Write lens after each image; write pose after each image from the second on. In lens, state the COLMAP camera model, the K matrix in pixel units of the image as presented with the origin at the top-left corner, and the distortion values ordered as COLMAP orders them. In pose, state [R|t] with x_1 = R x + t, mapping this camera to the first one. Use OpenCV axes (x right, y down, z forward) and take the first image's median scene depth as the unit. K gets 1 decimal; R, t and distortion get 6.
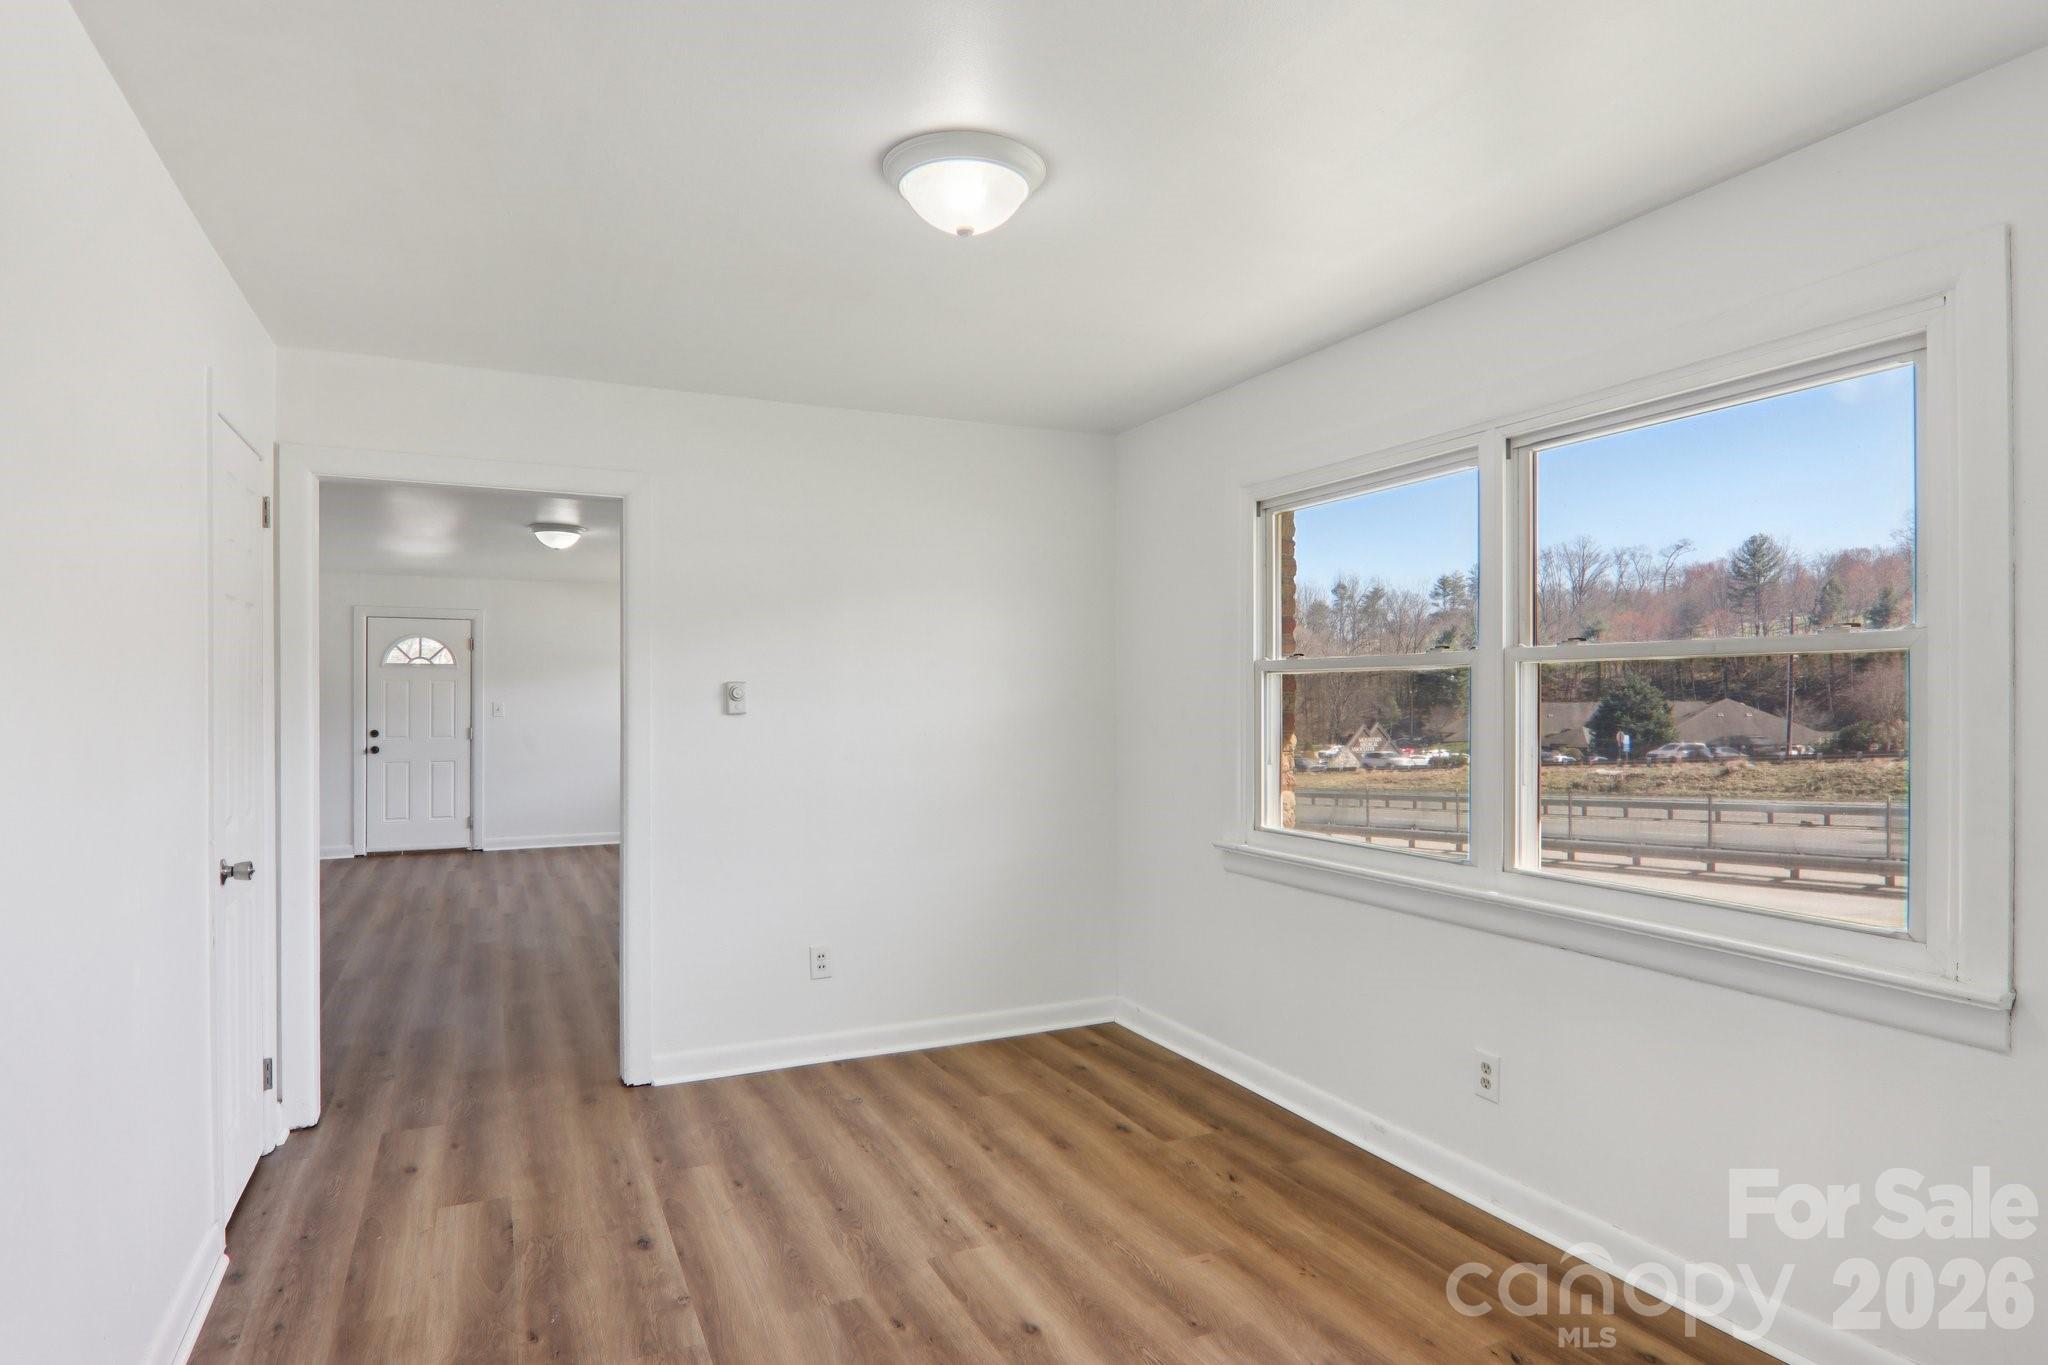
lens RADIAL K [[1143.0, 0, 1026.3], [0, 1143.0, 689.3], [0, 0, 1]] dist [0.004287, -0.018416]
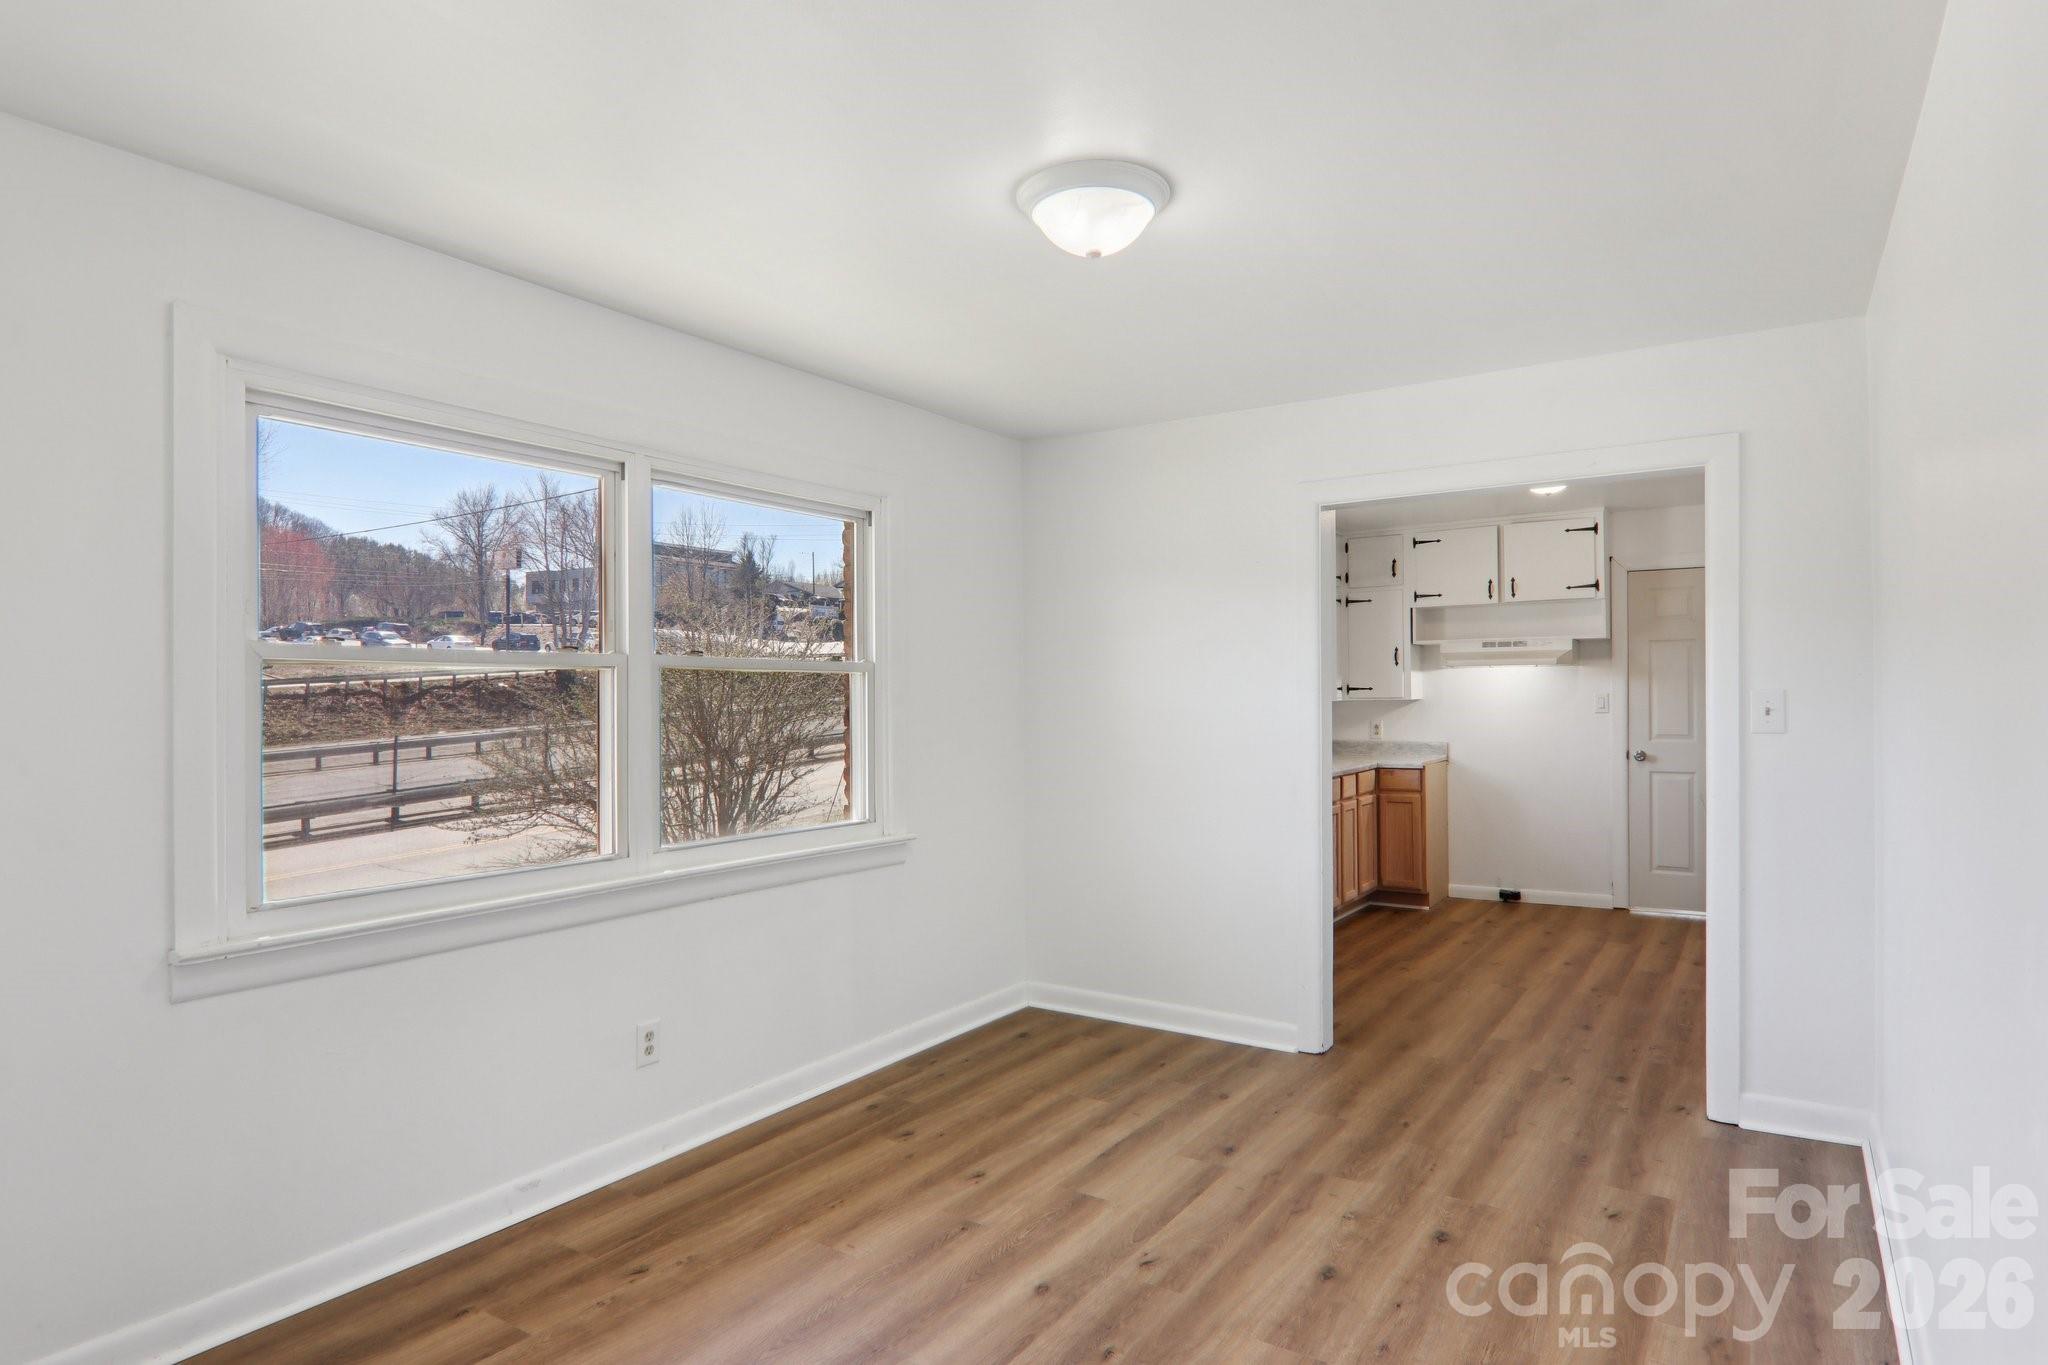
lens RADIAL K [[1143.0, 0, 1026.3], [0, 1143.0, 689.3], [0, 0, 1]] dist [0.004287, -0.018416]
pose [[-0.525262, 0.012153, 0.850854, -0.548429], [0.002249, 0.999914, -0.012894, 0.010154], [-0.850938, -0.004859, -0.525244, 0.960319]]
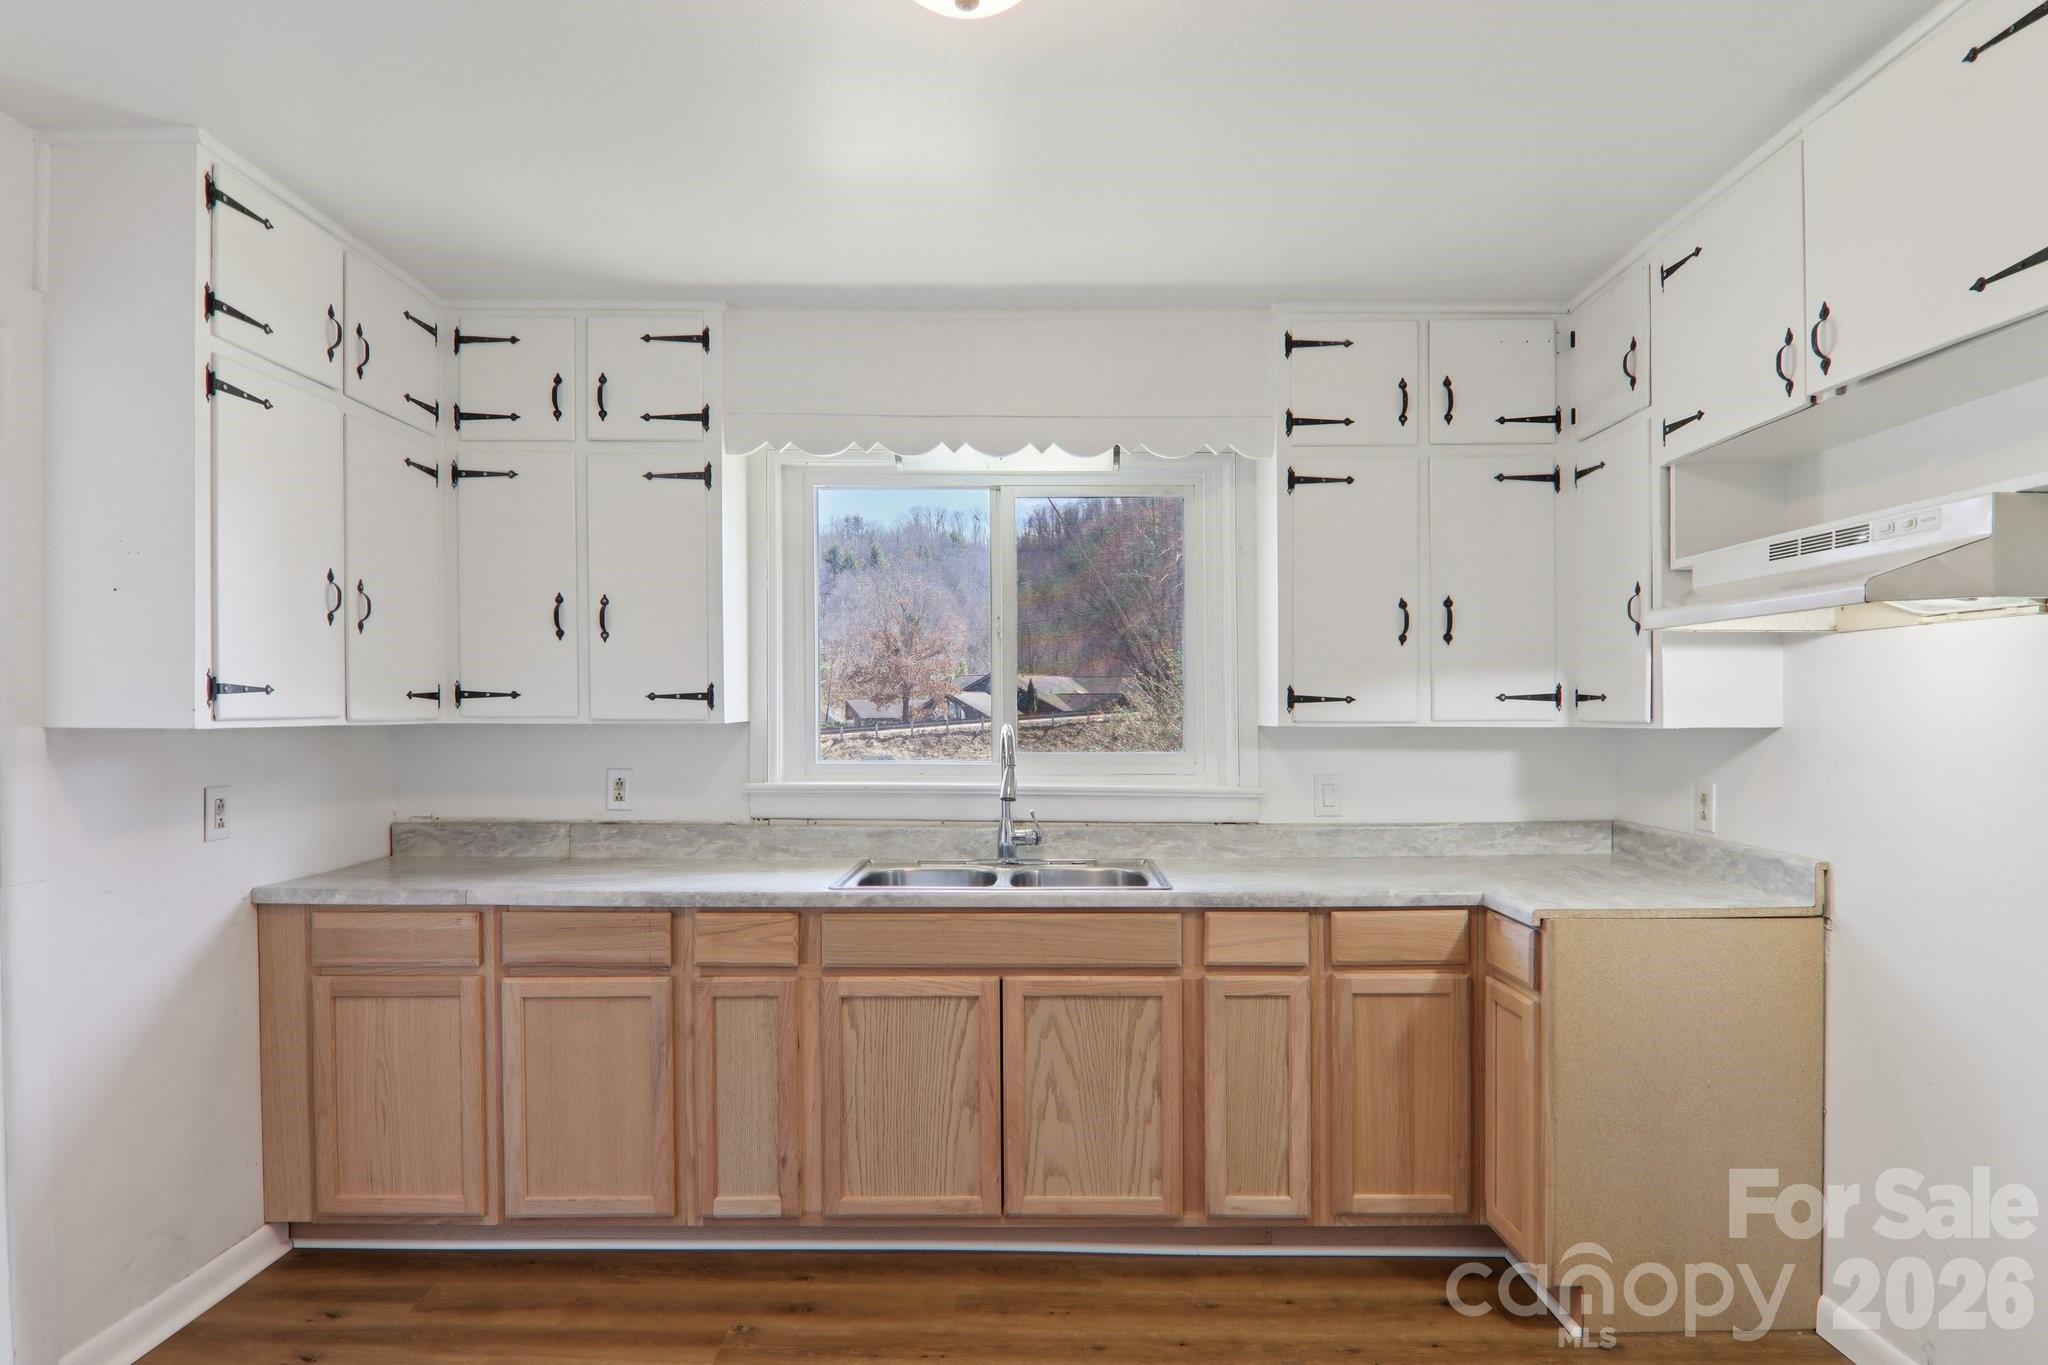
lens RADIAL K [[1148.0, 0, 1030.7], [0, 1148.0, 714.3], [0, 0, 1]] dist [0.003414, -0.021020]
pose [[0.427360, -0.001596, 0.904080, -0.041025], [-0.007478, 0.999958, 0.005300, -0.004465], [-0.904050, -0.009026, 0.427331, -0.507998]]
